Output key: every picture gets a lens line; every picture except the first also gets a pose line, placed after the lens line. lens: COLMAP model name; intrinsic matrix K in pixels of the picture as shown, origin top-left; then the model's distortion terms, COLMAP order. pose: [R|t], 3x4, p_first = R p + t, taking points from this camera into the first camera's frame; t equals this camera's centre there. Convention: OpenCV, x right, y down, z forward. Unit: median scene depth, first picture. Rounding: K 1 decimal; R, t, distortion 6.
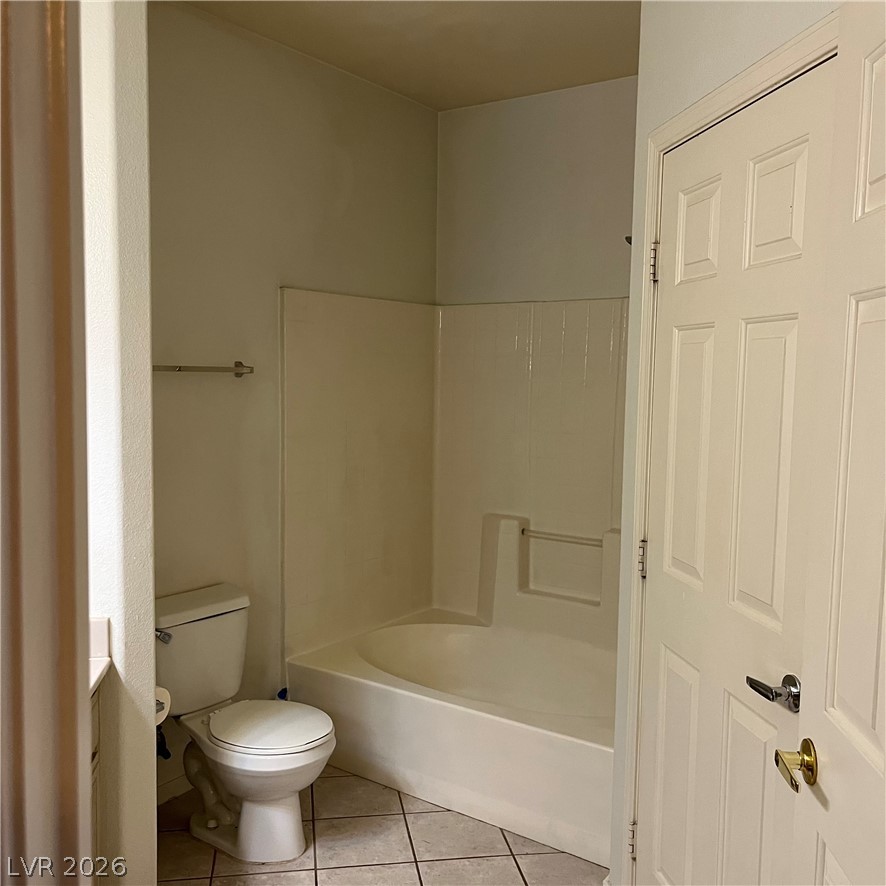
lens RADIAL K [[885.5, 0, 424.6], [0, 885.5, 447.5], [0, 0, 1]] dist [0.003198, -0.002026]
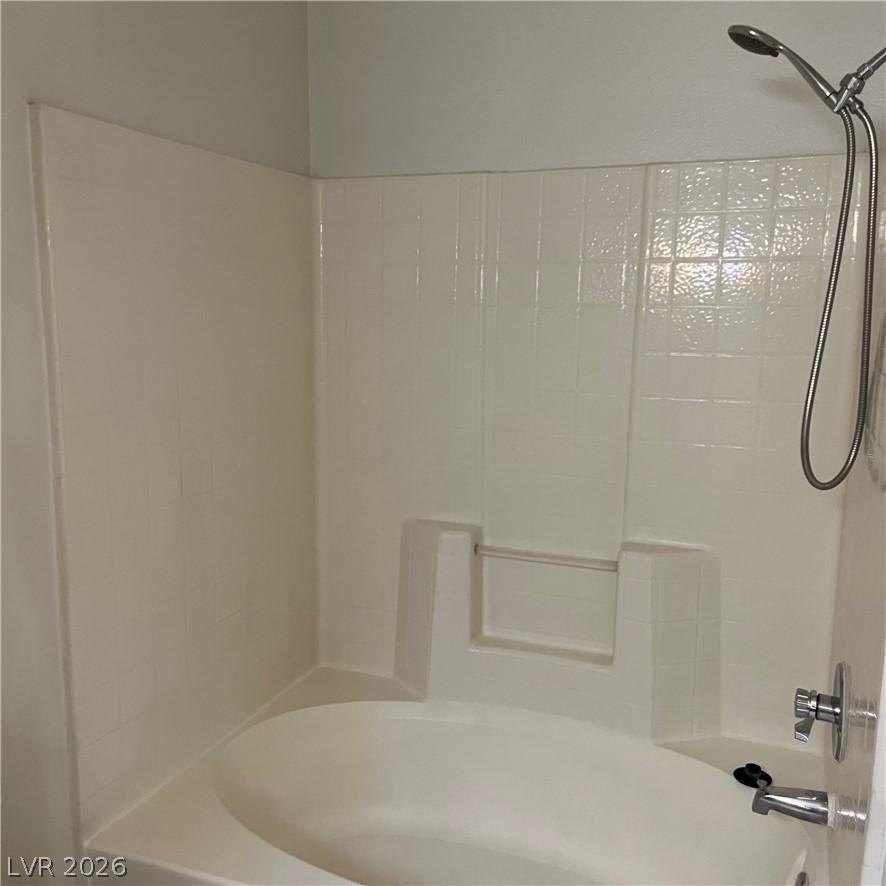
lens RADIAL K [[880.8, 0, 443.0], [0, 880.8, 443.0], [0, 0, 1]] dist [0.011489, 0.012632]
pose [[0.958526, -0.046786, 0.281138, -0.092525], [0.025663, 0.996595, 0.078353, -0.031997], [-0.283847, -0.067889, 0.956463, 0.471849]]
